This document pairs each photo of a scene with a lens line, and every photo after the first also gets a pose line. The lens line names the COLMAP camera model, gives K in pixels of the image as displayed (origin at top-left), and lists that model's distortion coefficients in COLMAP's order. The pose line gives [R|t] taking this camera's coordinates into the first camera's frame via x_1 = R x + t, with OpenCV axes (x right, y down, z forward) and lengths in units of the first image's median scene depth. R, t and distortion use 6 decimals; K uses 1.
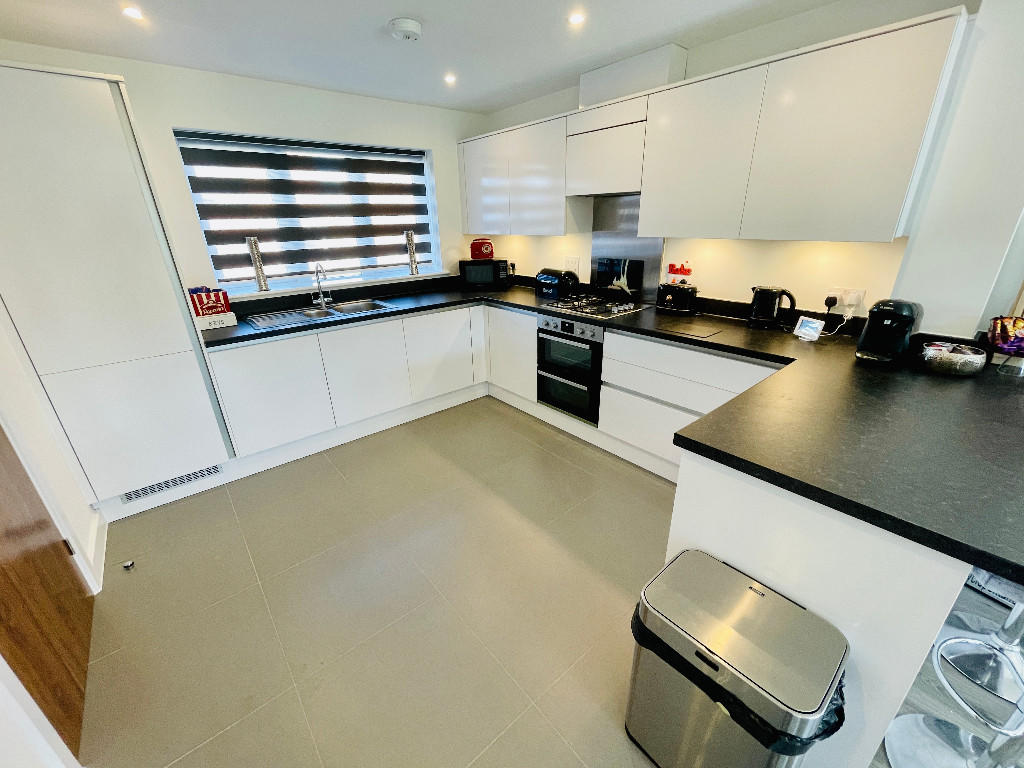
lens RADIAL K [[411.9, 0, 511.3], [0, 411.9, 389.7], [0, 0, 1]] dist [-0.002552, 0.000566]
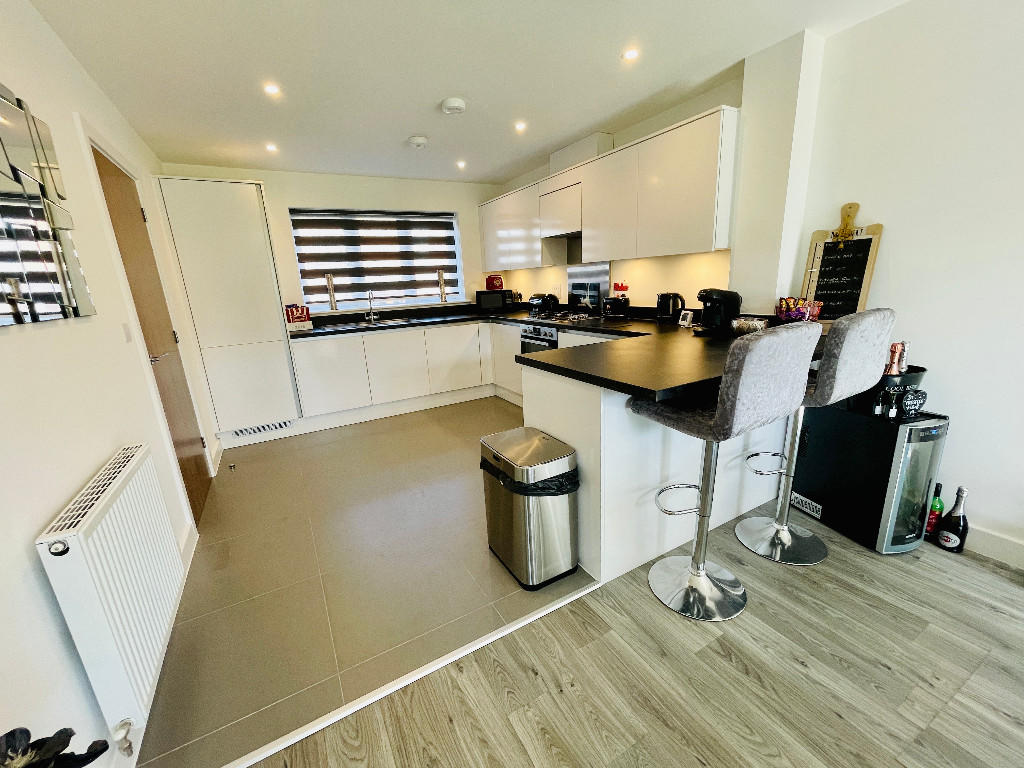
lens RADIAL K [[411.9, 0, 512.0], [0, 411.9, 392.2], [0, 0, 1]] dist [-0.002552, 0.000566]
pose [[0.983504, 0.022000, -0.179545, 0.288272], [-0.042796, 0.992697, -0.112792, 0.187704], [0.175752, 0.118615, 0.977262, -0.277750]]
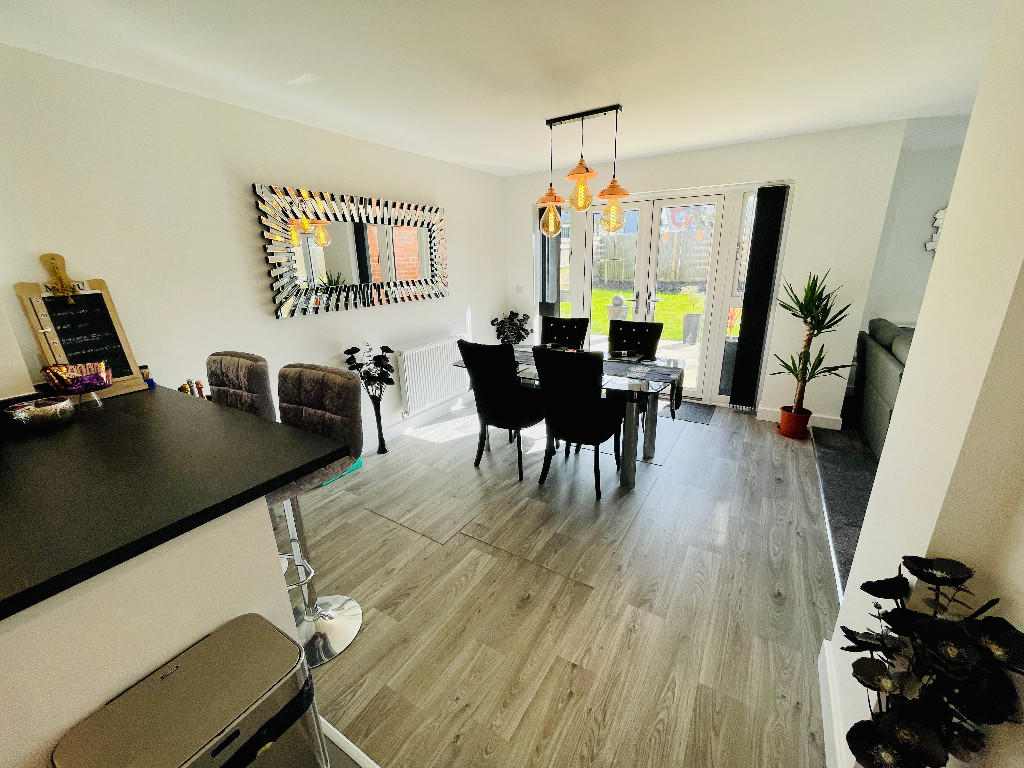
lens RADIAL K [[411.9, 0, 511.6], [0, 411.9, 389.7], [0, 0, 1]] dist [-0.002552, 0.000566]
pose [[-0.316753, -0.256831, 0.913075, -0.113453], [0.386698, 0.844042, 0.371562, -0.029283], [-0.866102, 0.470777, -0.168037, 0.078090]]
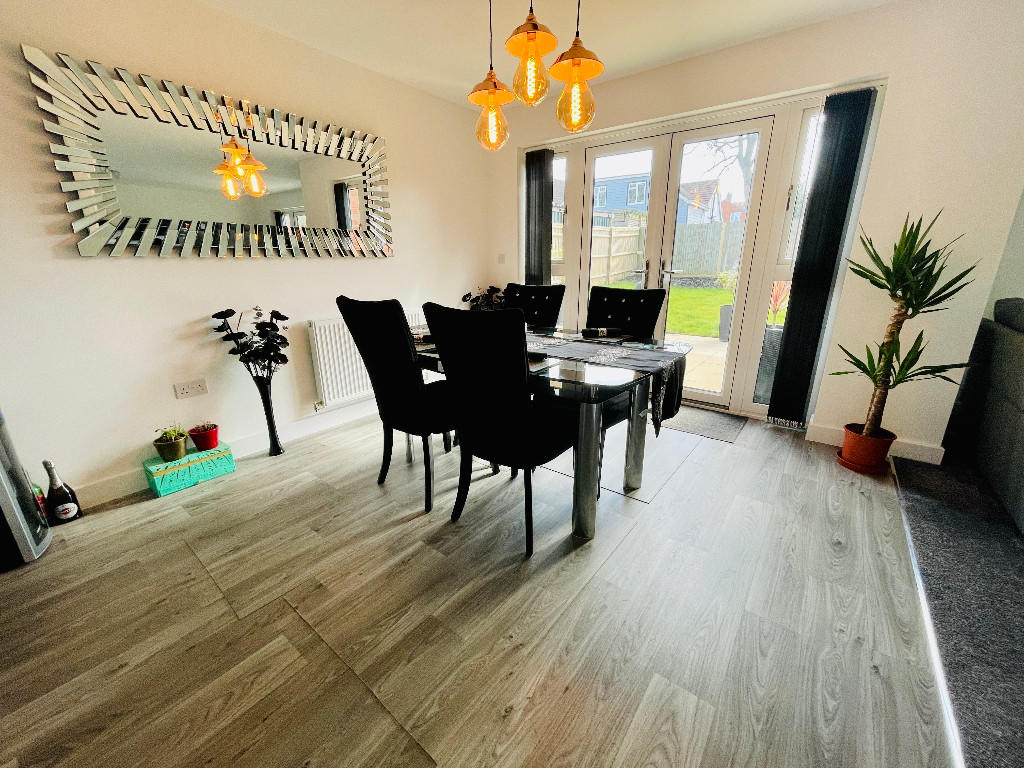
lens RADIAL K [[411.9, 0, 510.5], [0, 411.9, 389.2], [0, 0, 1]] dist [-0.002552, 0.000566]
pose [[-0.215138, -0.269205, 0.938746, 0.133219], [0.377044, 0.863826, 0.334130, 0.195495], [-0.900863, 0.425832, -0.084340, -0.159591]]
